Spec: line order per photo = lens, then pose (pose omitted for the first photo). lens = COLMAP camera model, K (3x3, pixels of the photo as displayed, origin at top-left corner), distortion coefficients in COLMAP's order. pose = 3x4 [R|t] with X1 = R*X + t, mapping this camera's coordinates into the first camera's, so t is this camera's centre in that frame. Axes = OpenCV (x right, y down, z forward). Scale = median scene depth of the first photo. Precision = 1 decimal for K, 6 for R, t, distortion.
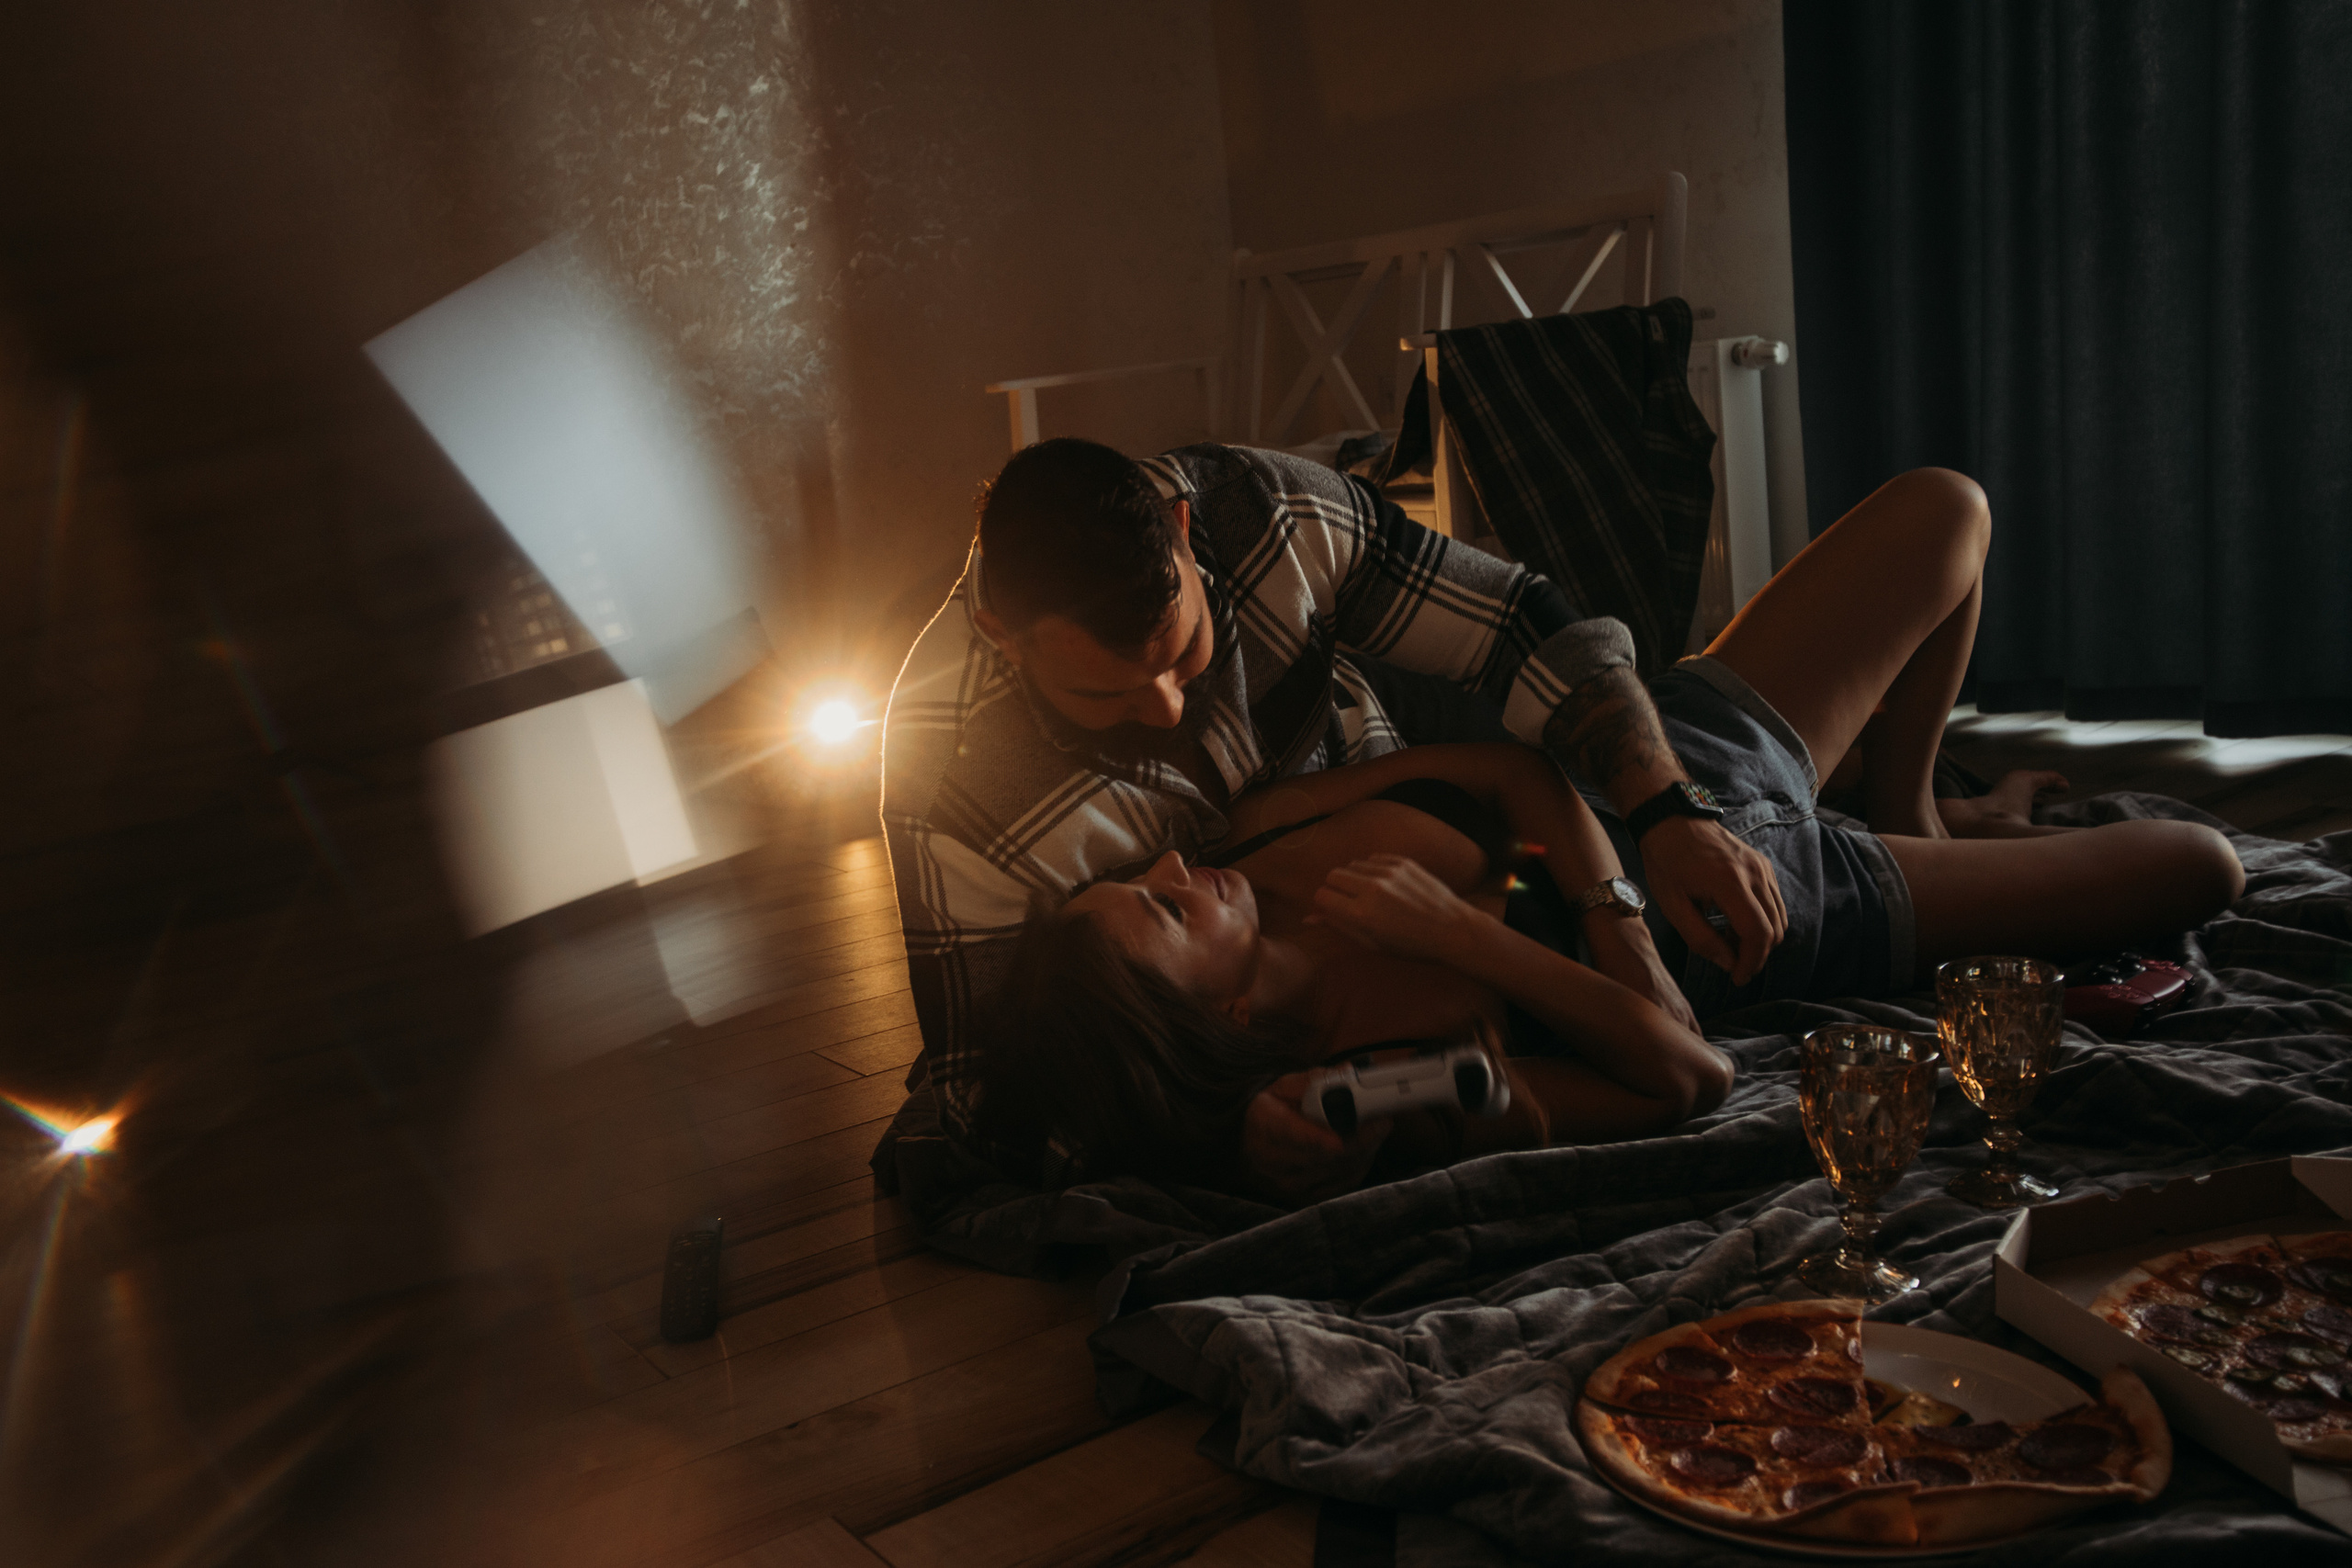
lens RADIAL K [[2281.4, 0, 1176.0], [0, 2281.4, 784.0], [0, 0, 1]] dist [0.030561, 0.033652]
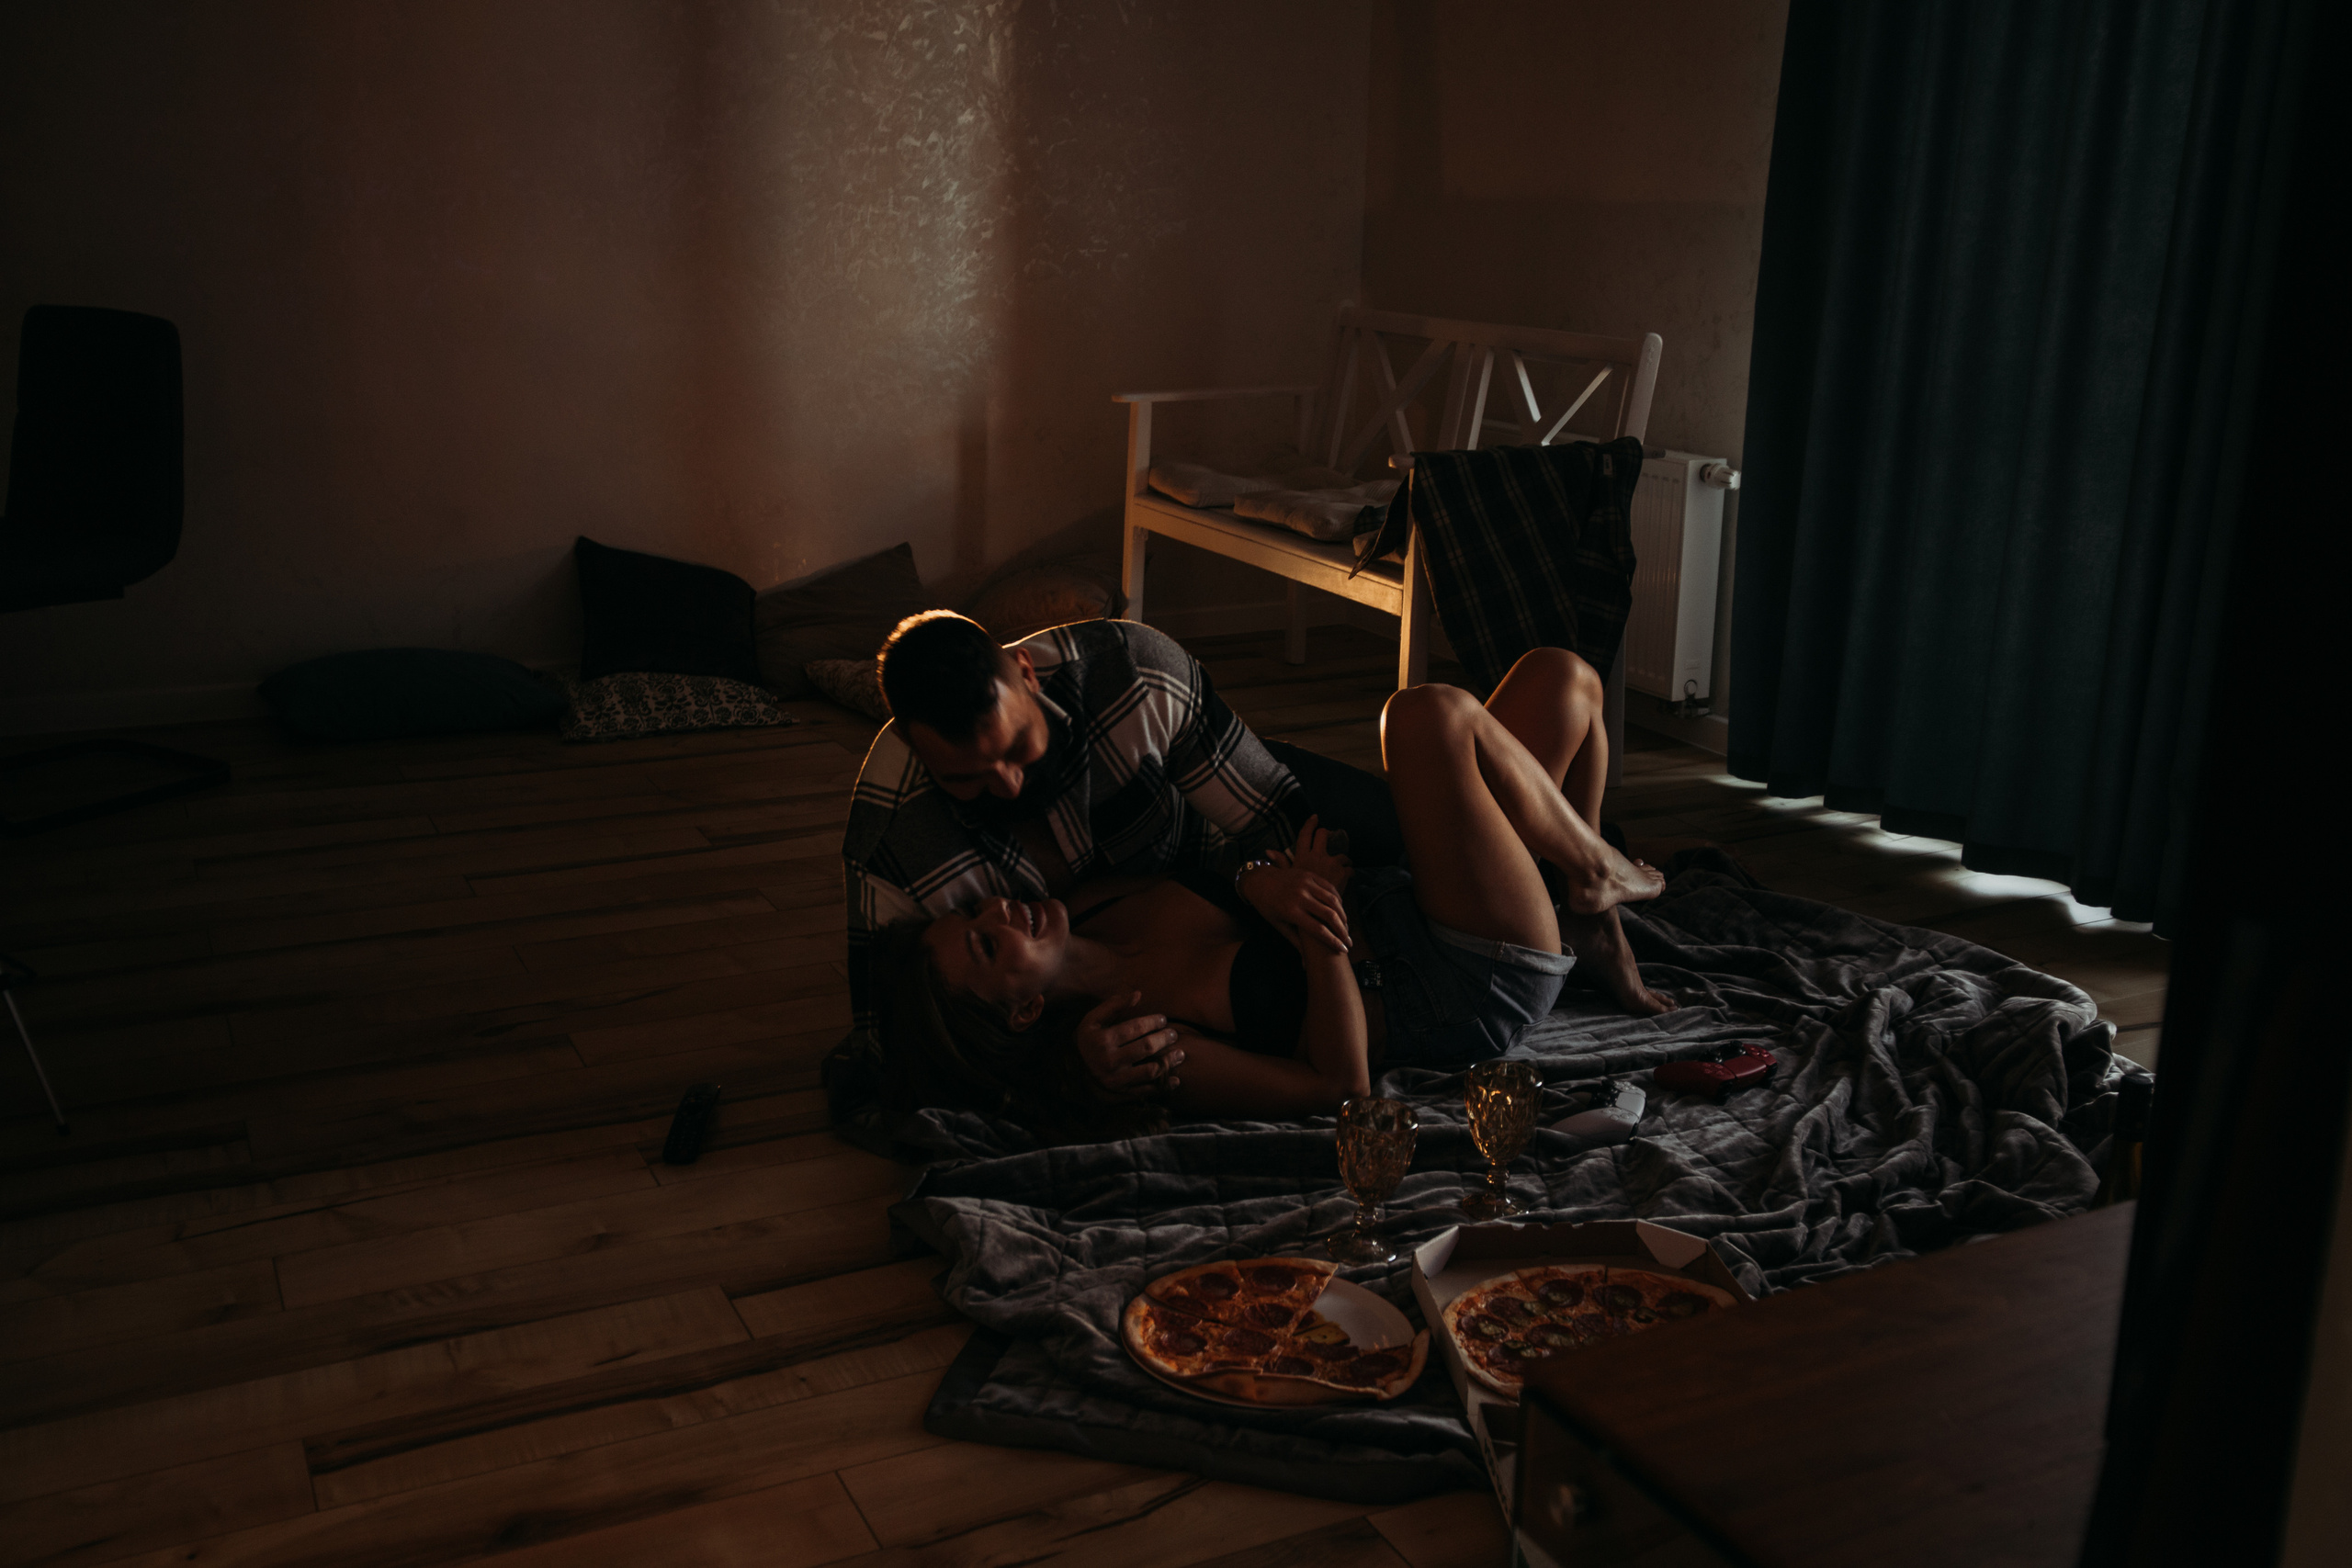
lens RADIAL K [[2305.1, 0, 1164.9], [0, 2305.1, 786.3], [0, 0, 1]] dist [0.032408, 0.010636]
pose [[0.983034, 0.149243, -0.106630, 0.126202], [-0.139007, 0.985454, 0.097762, -0.110295], [0.119670, -0.081281, 0.989481, -0.270935]]
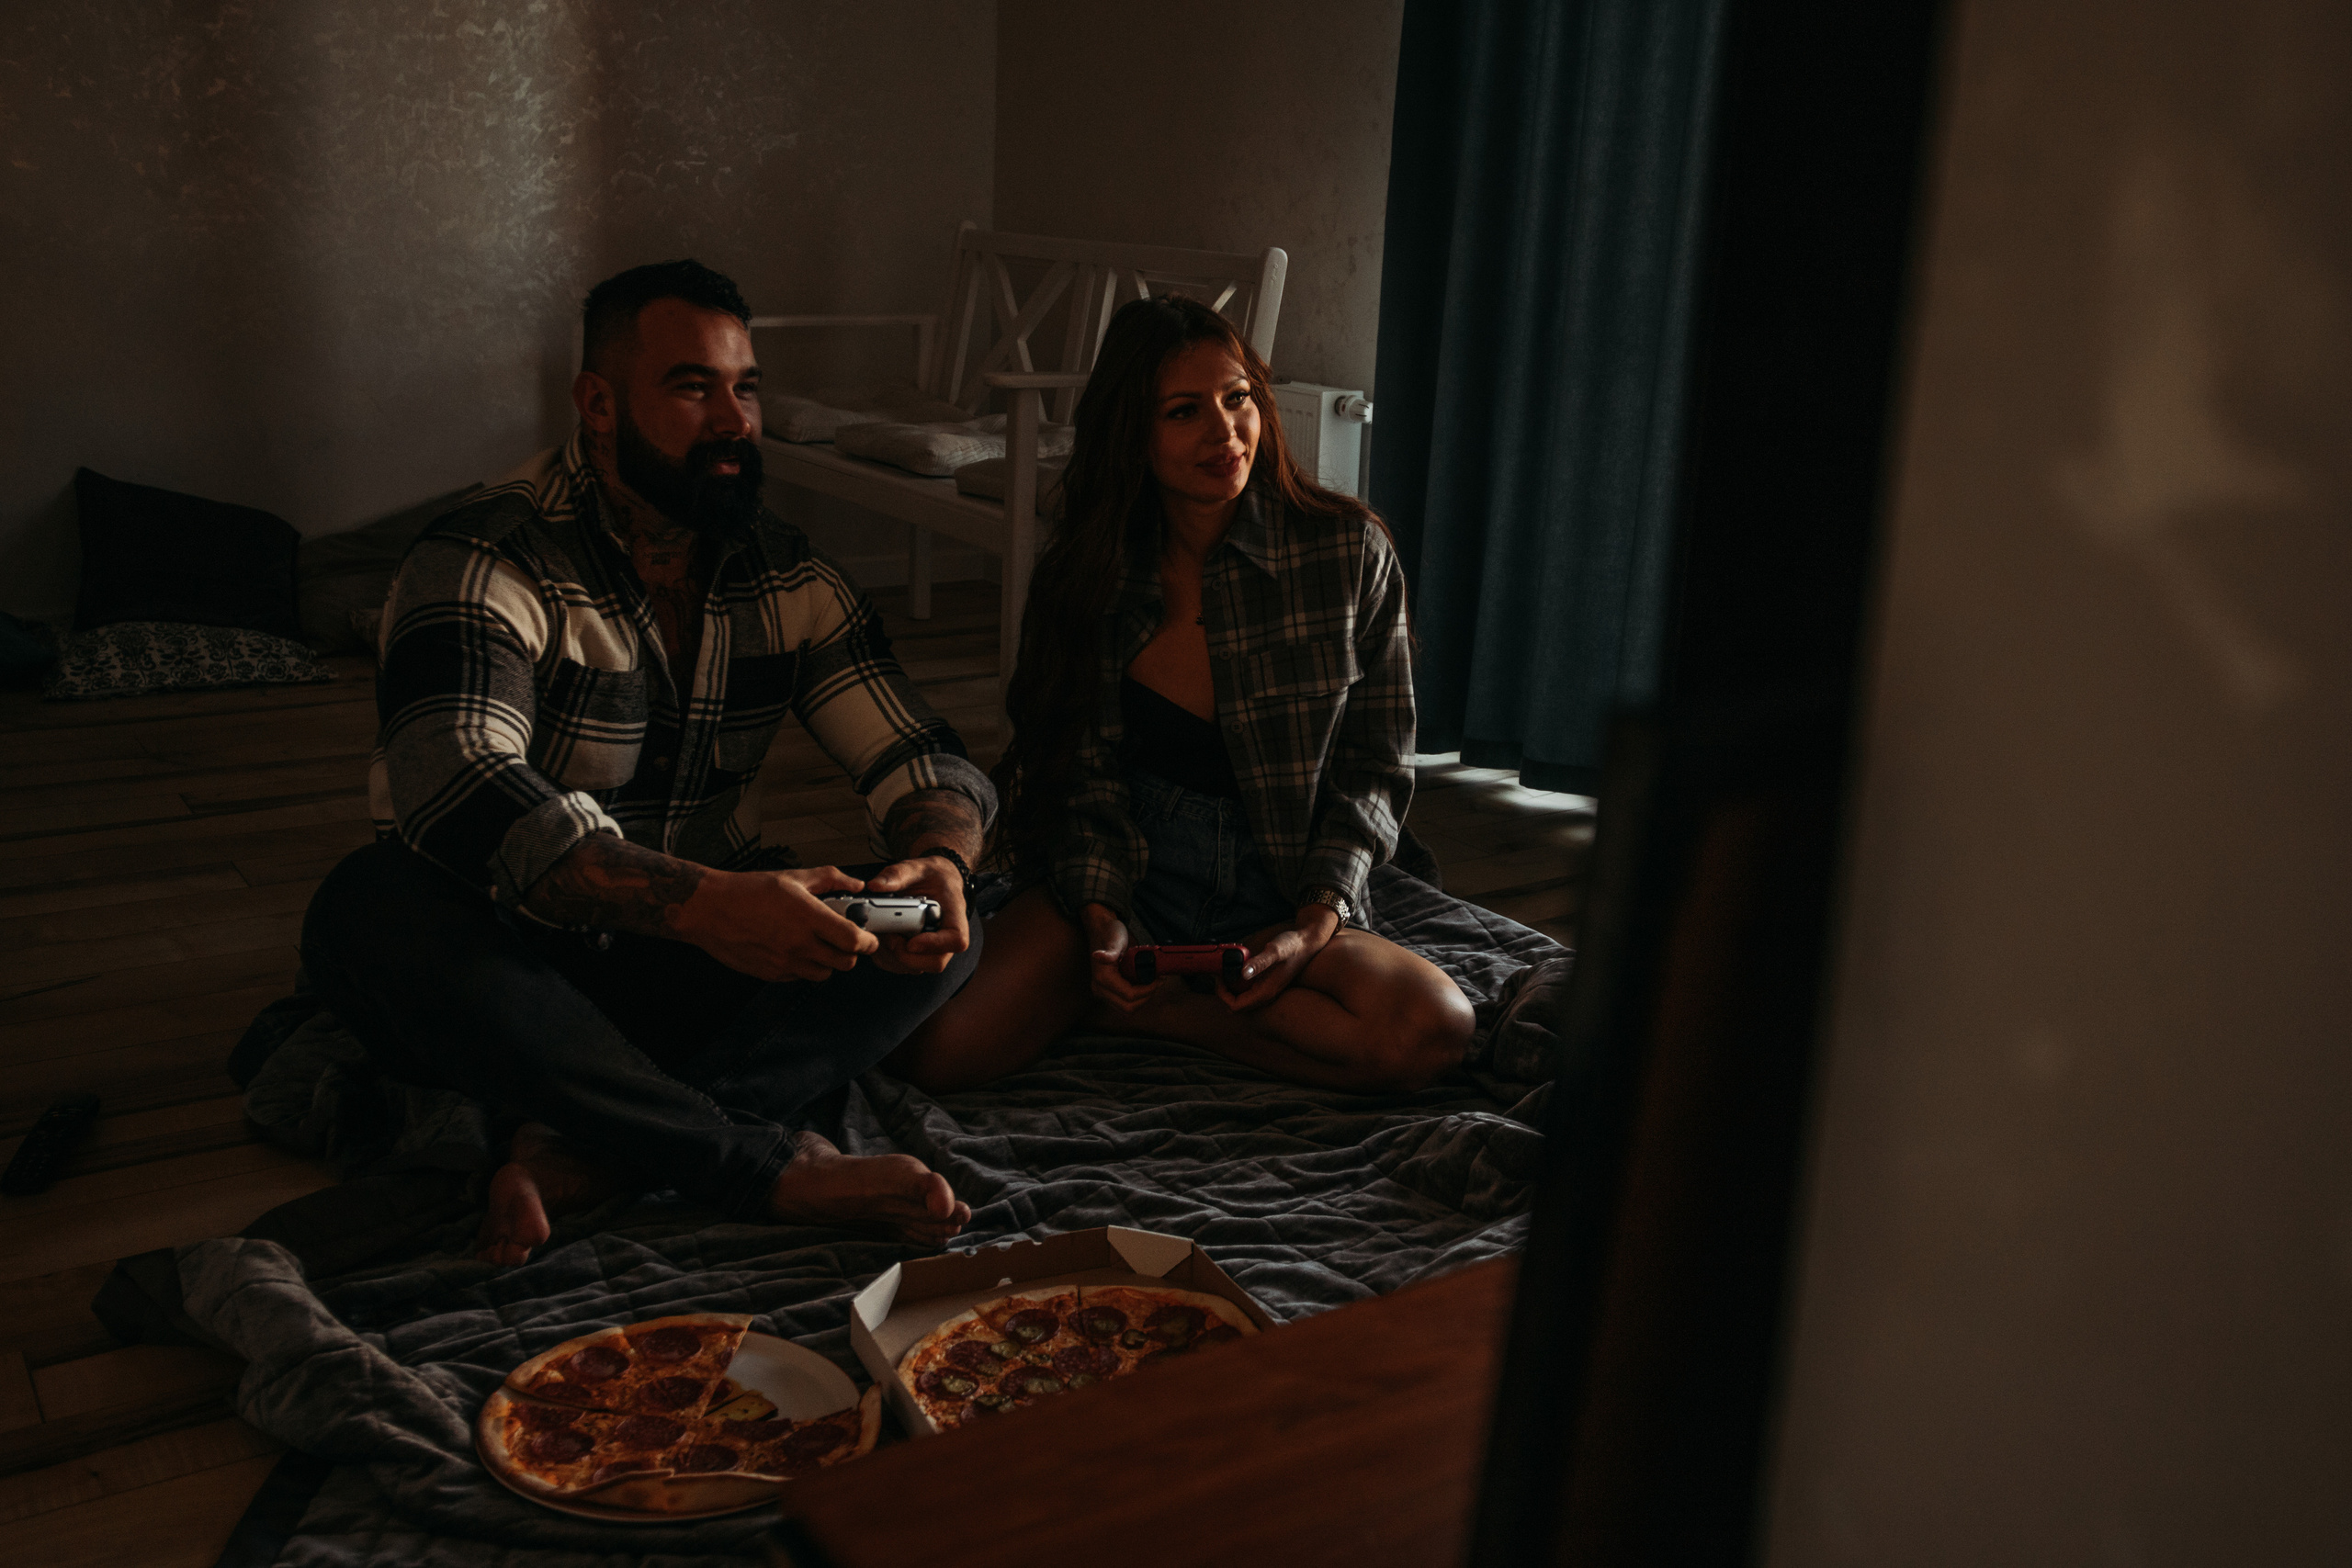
lens RADIAL K [[2281.4, 0, 1176.0], [0, 2281.4, 784.0], [0, 0, 1]] dist [0.030561, 0.033652]
pose [[0.989715, 0.142436, 0.013304, 0.187182], [-0.143050, 0.986243, 0.082833, -0.091346], [-0.001322, -0.083884, 0.996475, -0.136432]]
